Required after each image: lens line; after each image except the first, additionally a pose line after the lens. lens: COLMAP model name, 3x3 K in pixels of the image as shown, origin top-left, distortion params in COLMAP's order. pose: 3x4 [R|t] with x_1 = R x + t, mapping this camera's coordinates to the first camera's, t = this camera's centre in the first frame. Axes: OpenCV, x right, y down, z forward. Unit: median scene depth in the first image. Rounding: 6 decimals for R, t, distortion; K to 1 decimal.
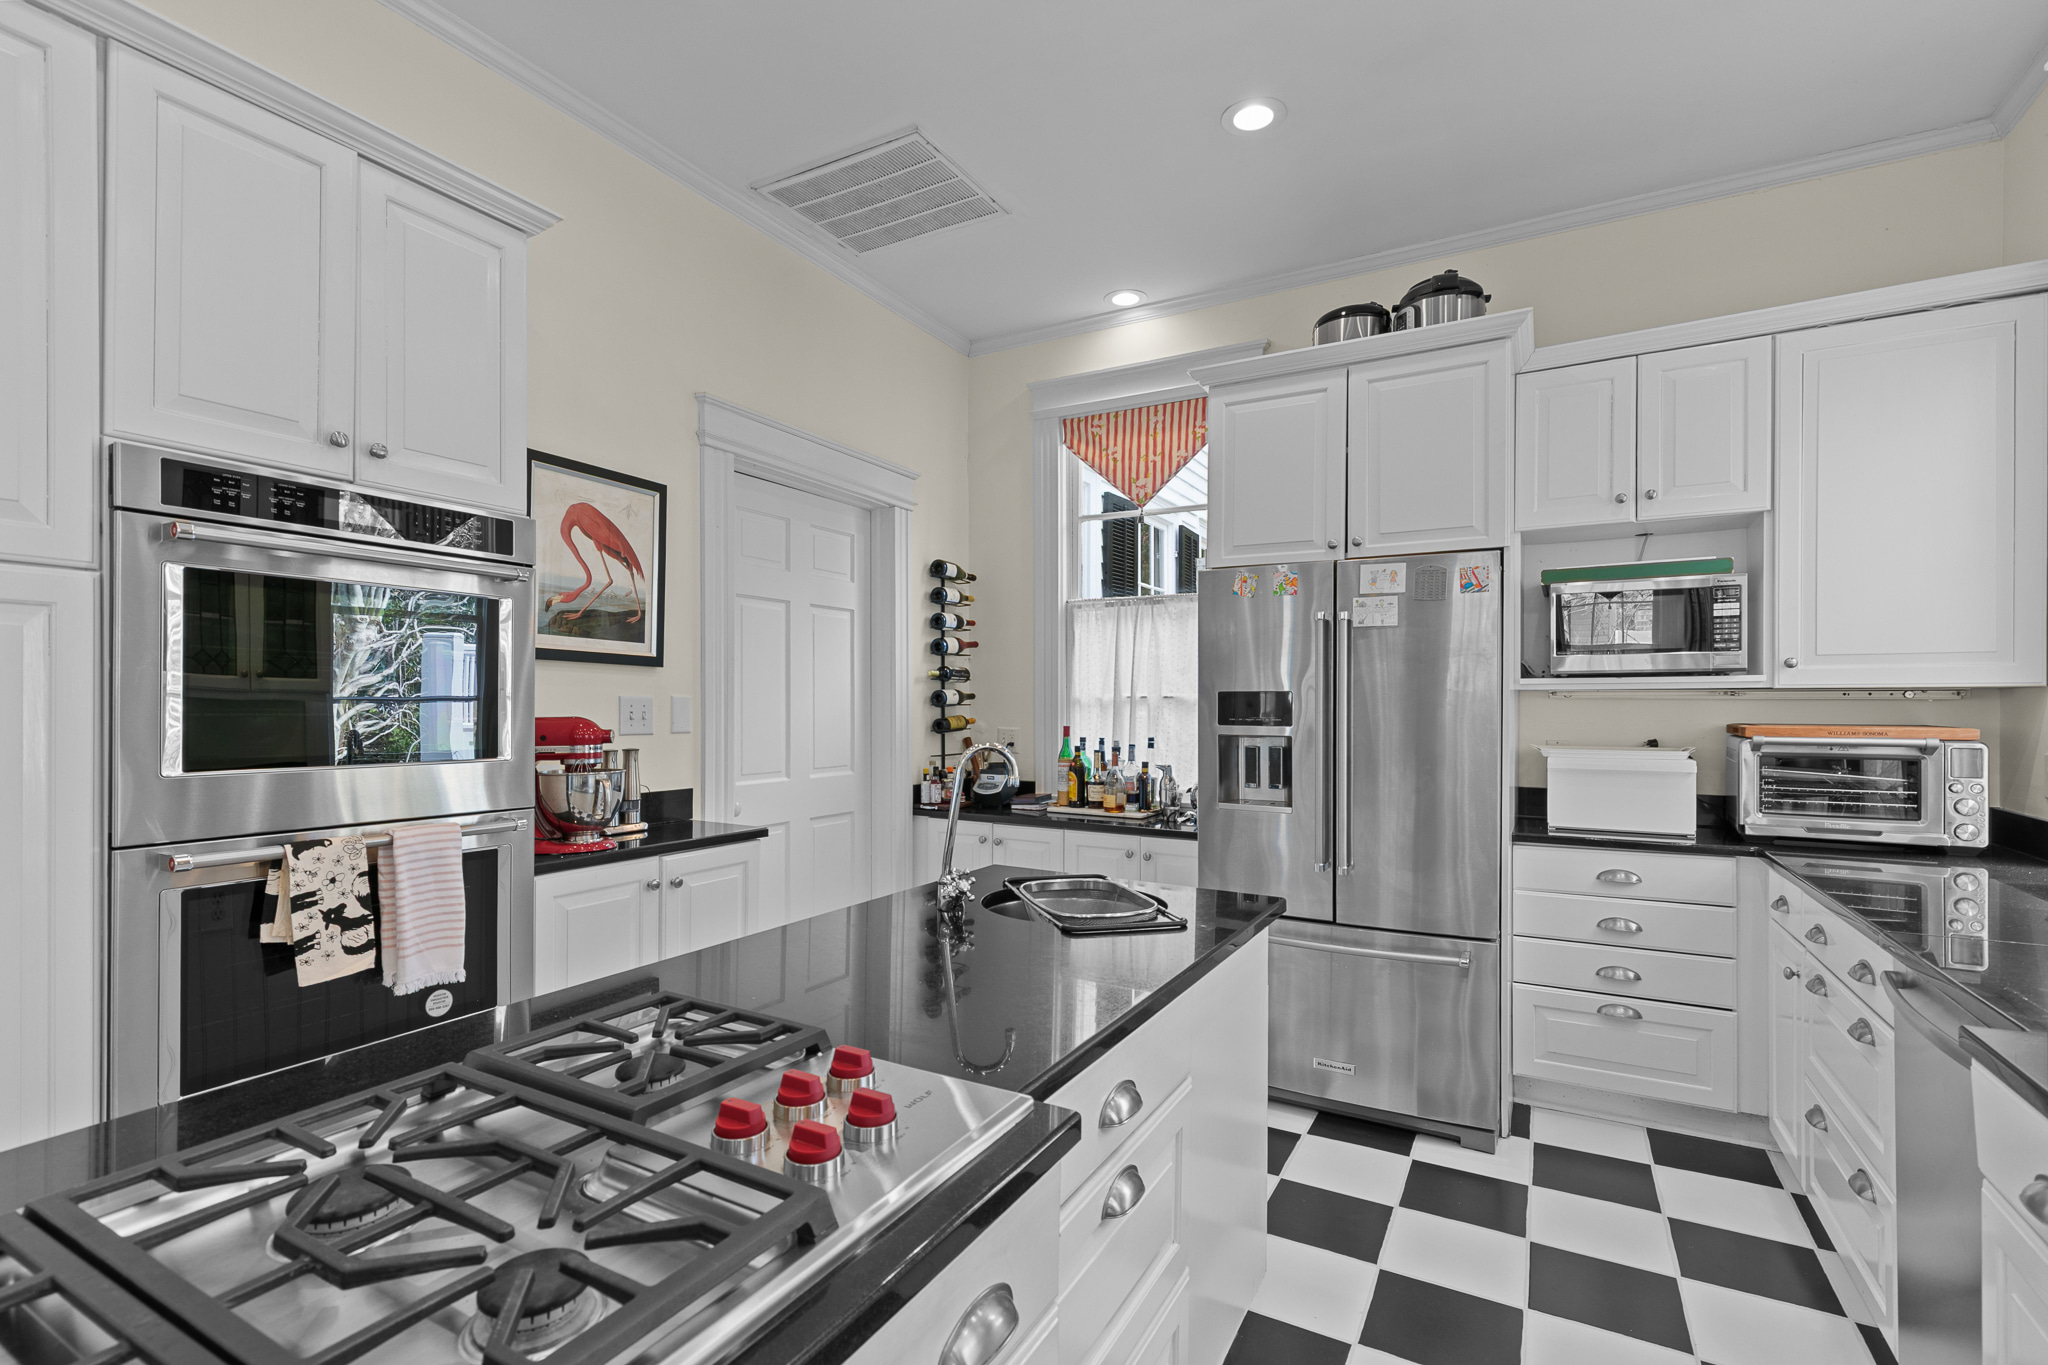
lens RADIAL K [[938.4, 0, 1022.4], [0, 938.4, 709.1], [0, 0, 1]] dist [0.008451, -0.002689]
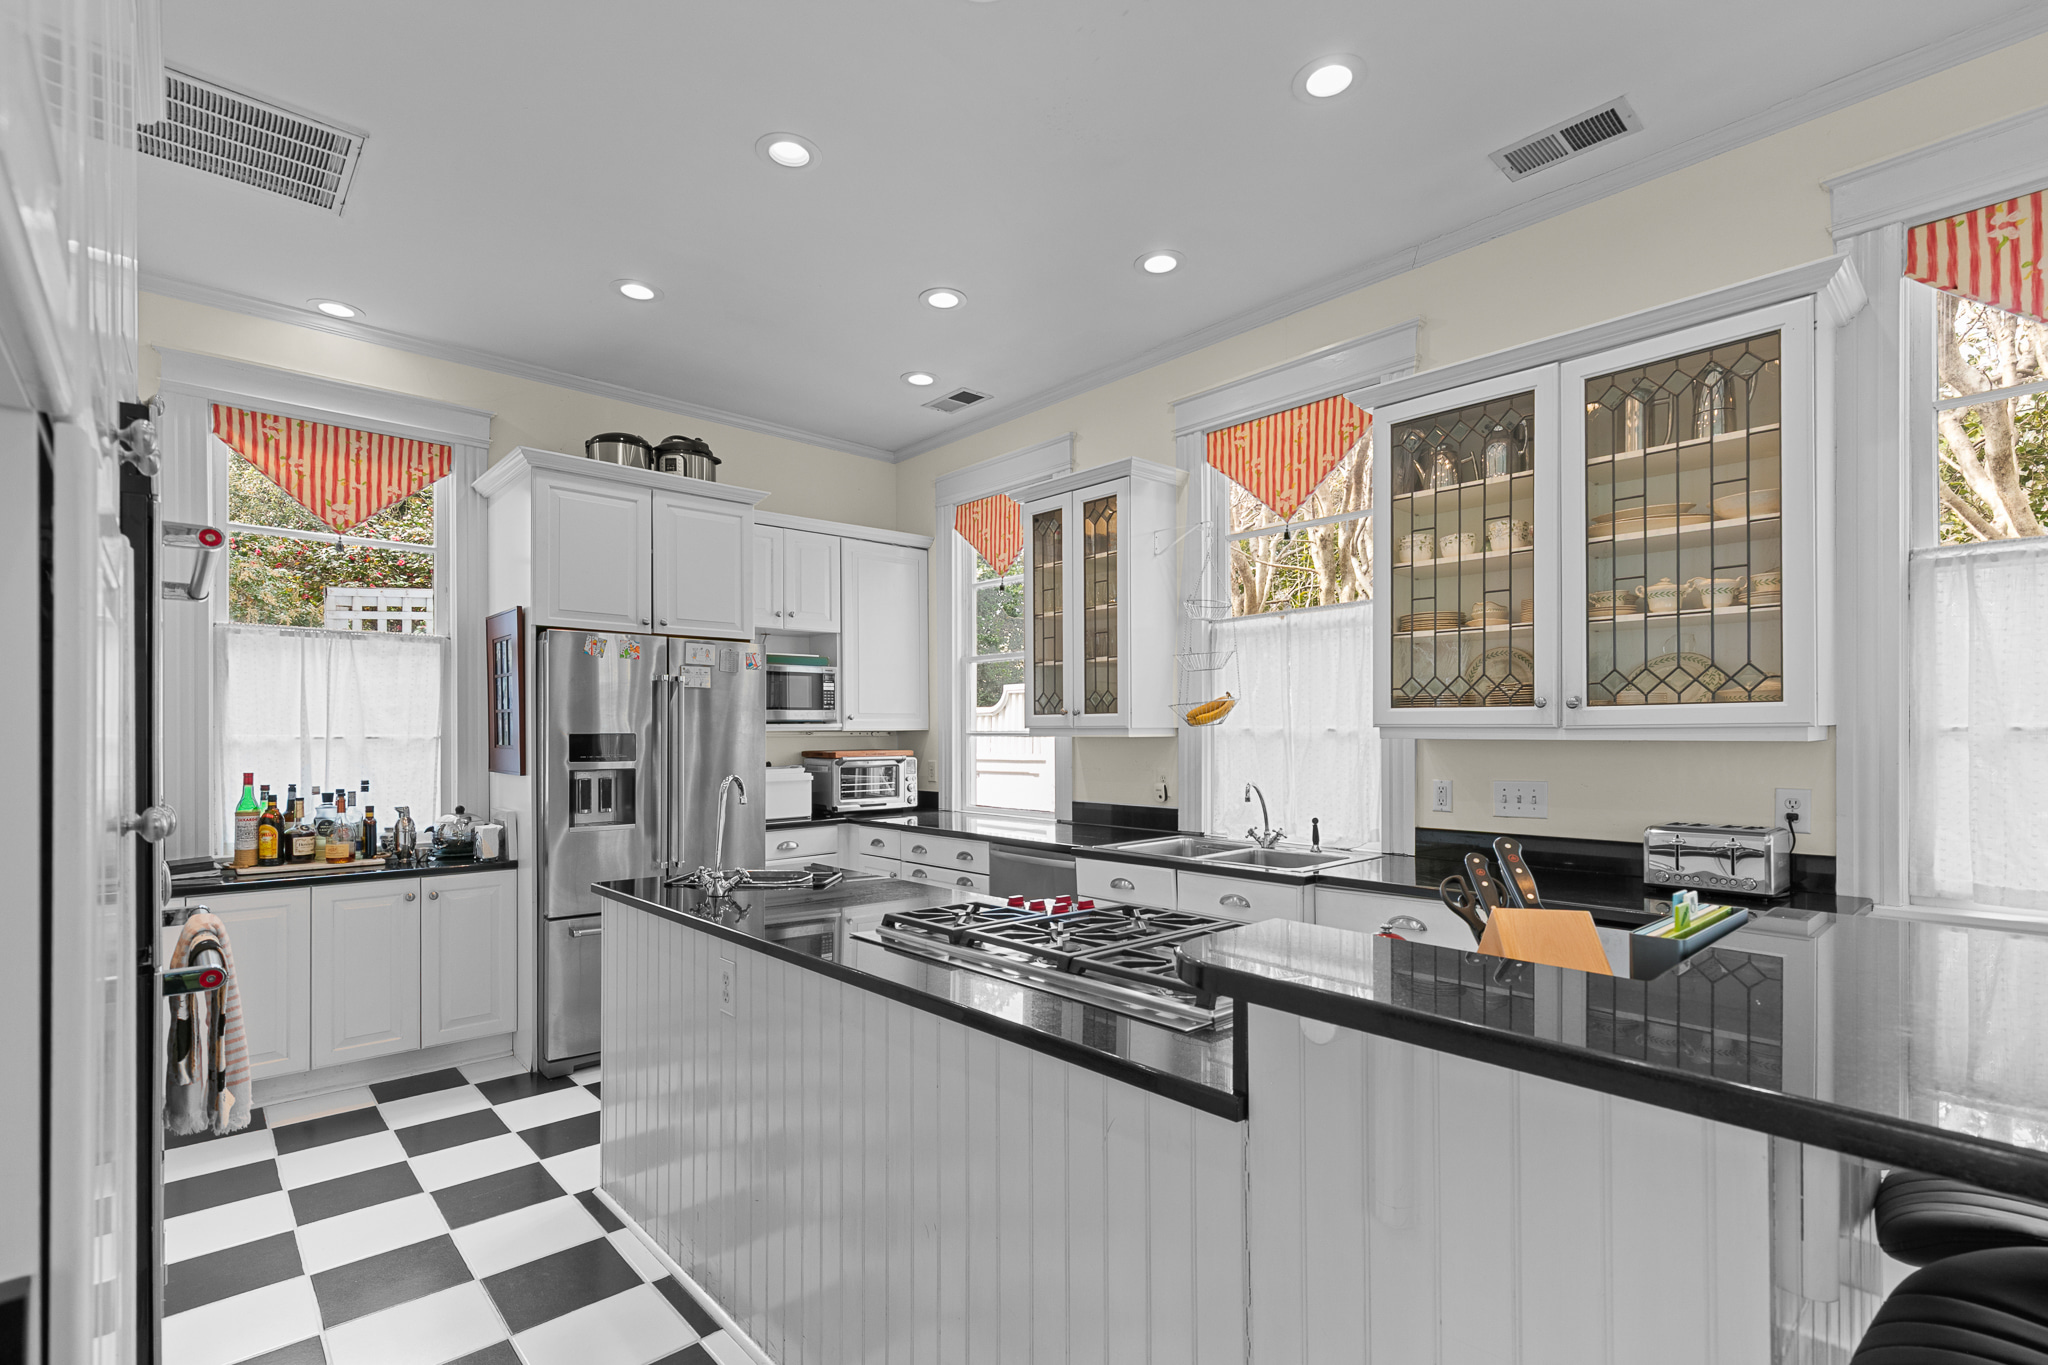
lens RADIAL K [[938.4, 0, 1036.8], [0, 938.4, 731.1], [0, 0, 1]] dist [0.008451, -0.002689]
pose [[0.306135, -0.002671, 0.951984, -0.747781], [0.011360, 0.999935, -0.000847, -0.014658], [-0.951920, 0.011074, 0.306146, 0.077922]]
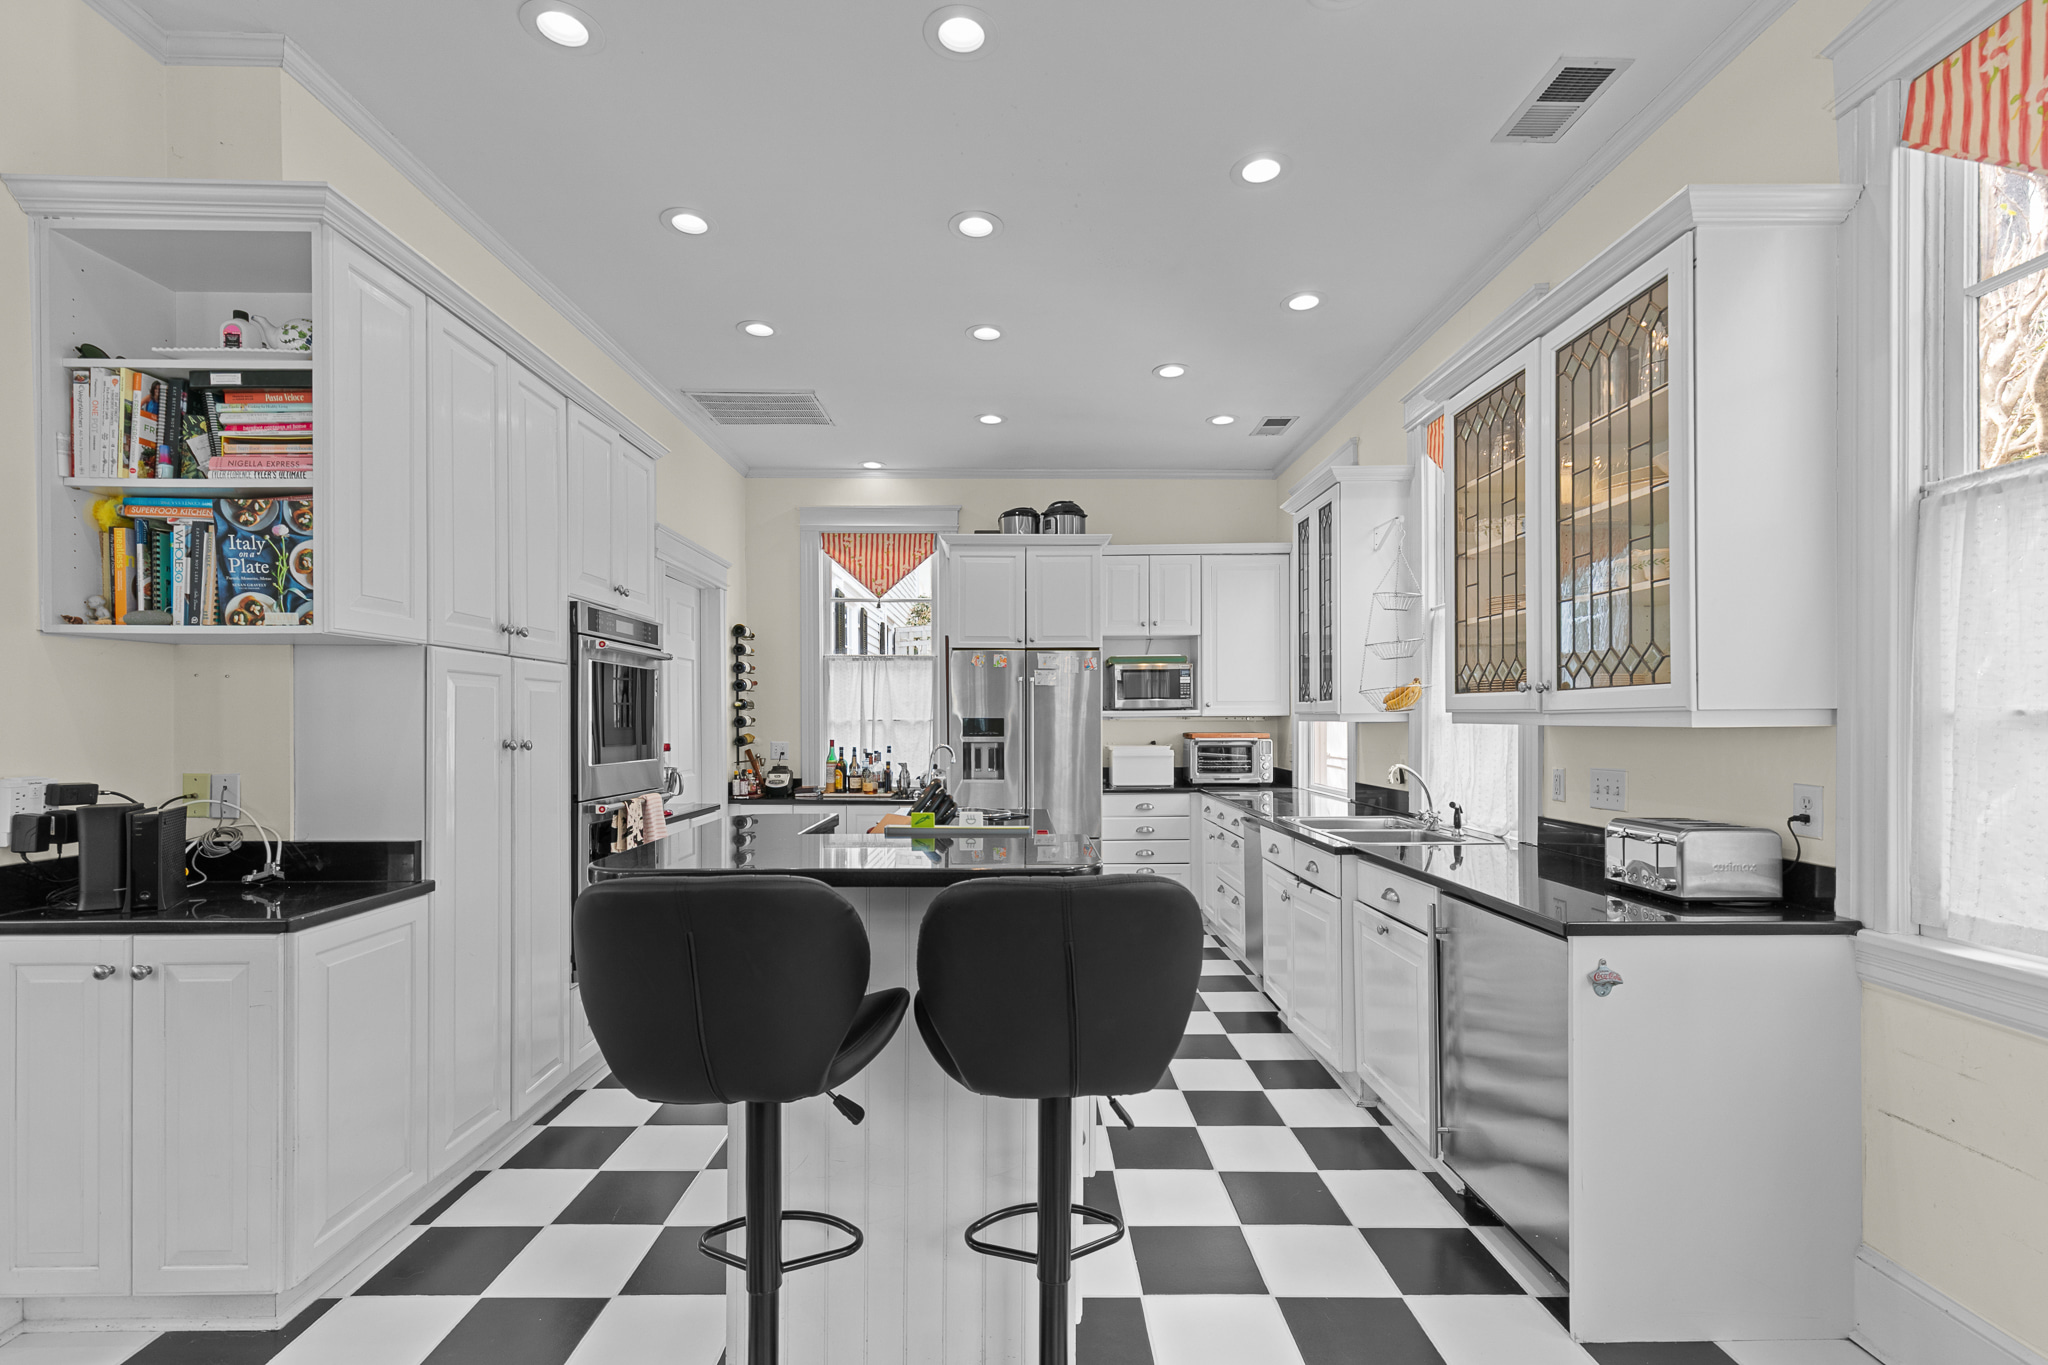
lens RADIAL K [[938.4, 0, 1034.2], [0, 938.4, 719.8], [0, 0, 1]] dist [0.008451, -0.002689]
pose [[0.863781, -0.003997, 0.503851, -0.588528], [0.007398, 0.999961, -0.004751, -0.005788], [-0.503813, 0.007831, 0.863777, -0.633940]]
